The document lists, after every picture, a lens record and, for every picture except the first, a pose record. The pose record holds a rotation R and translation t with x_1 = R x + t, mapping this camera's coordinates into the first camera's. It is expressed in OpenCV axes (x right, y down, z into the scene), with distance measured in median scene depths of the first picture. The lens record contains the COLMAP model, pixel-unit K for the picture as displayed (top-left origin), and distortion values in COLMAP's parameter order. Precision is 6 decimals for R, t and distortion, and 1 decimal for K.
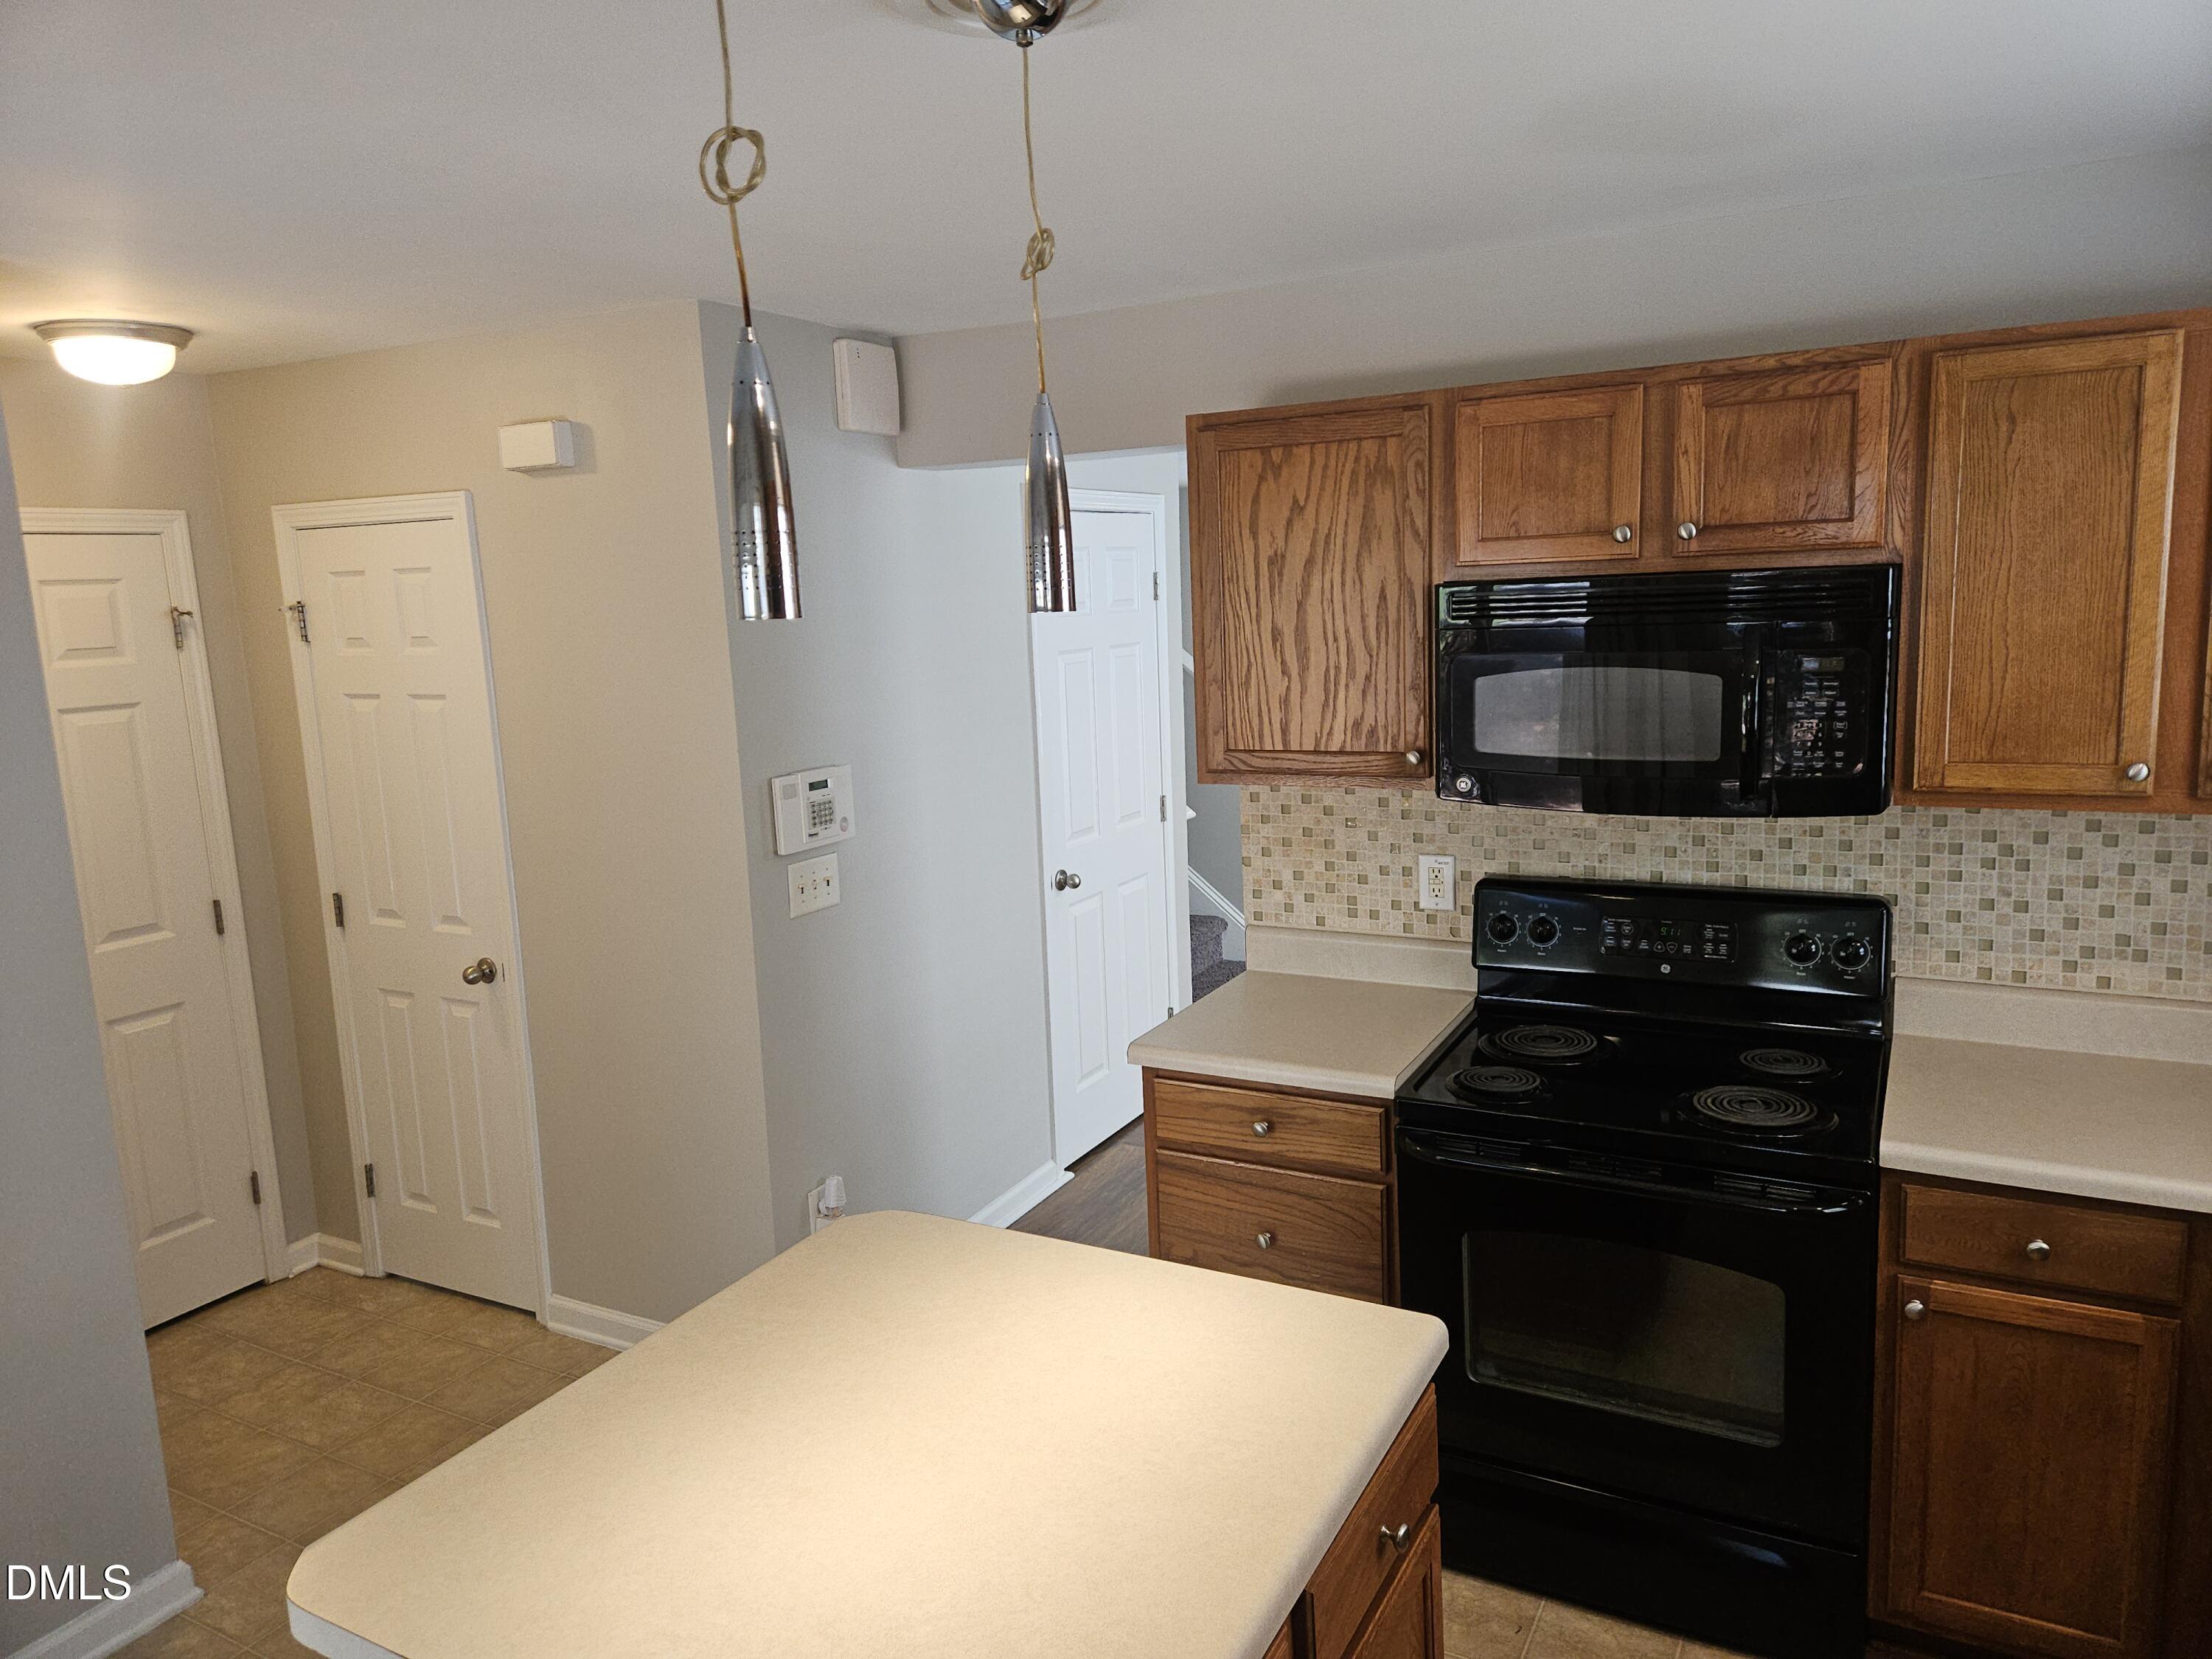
lens RADIAL K [[1477.4, 0, 1116.7], [0, 1477.4, 824.7], [0, 0, 1]] dist [0.084026, -0.073473]
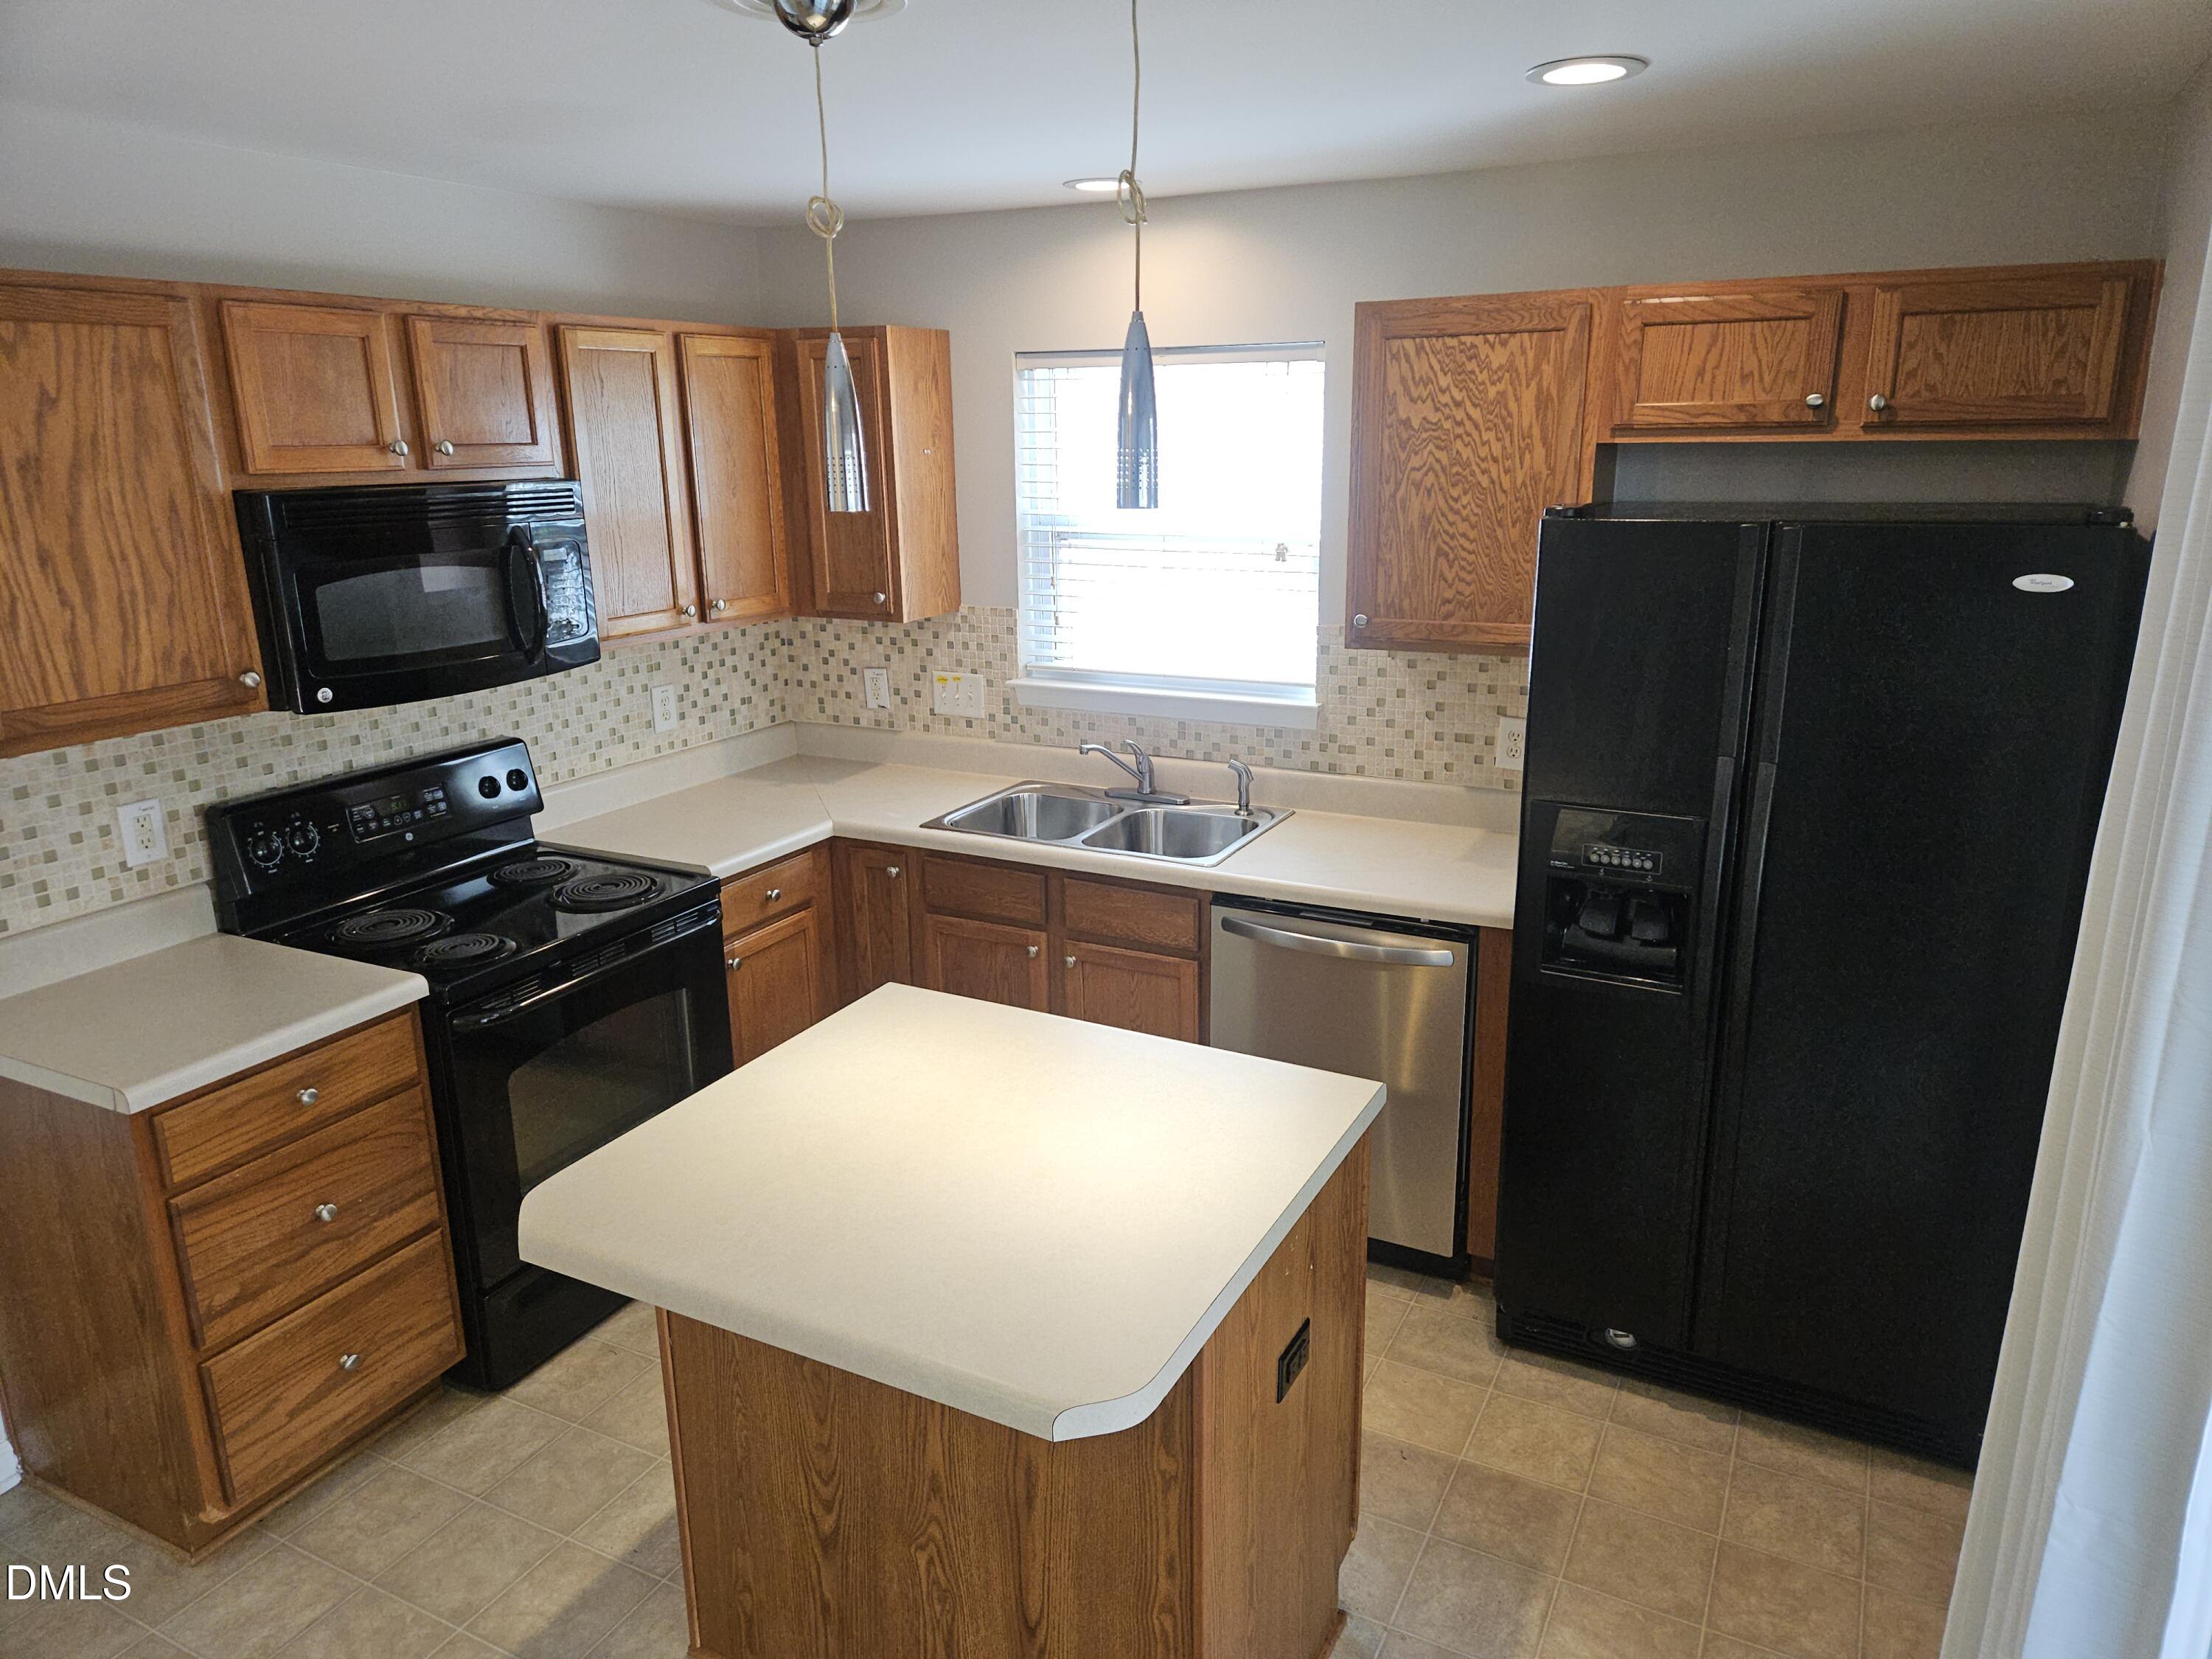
lens RADIAL K [[1477.4, 0, 1116.7], [0, 1477.4, 824.7], [0, 0, 1]] dist [0.084026, -0.073473]
pose [[-0.025123, -0.221380, 0.974864, -0.752028], [0.176520, 0.958867, 0.222297, -0.070580], [-0.983976, 0.177667, 0.014988, 0.450452]]
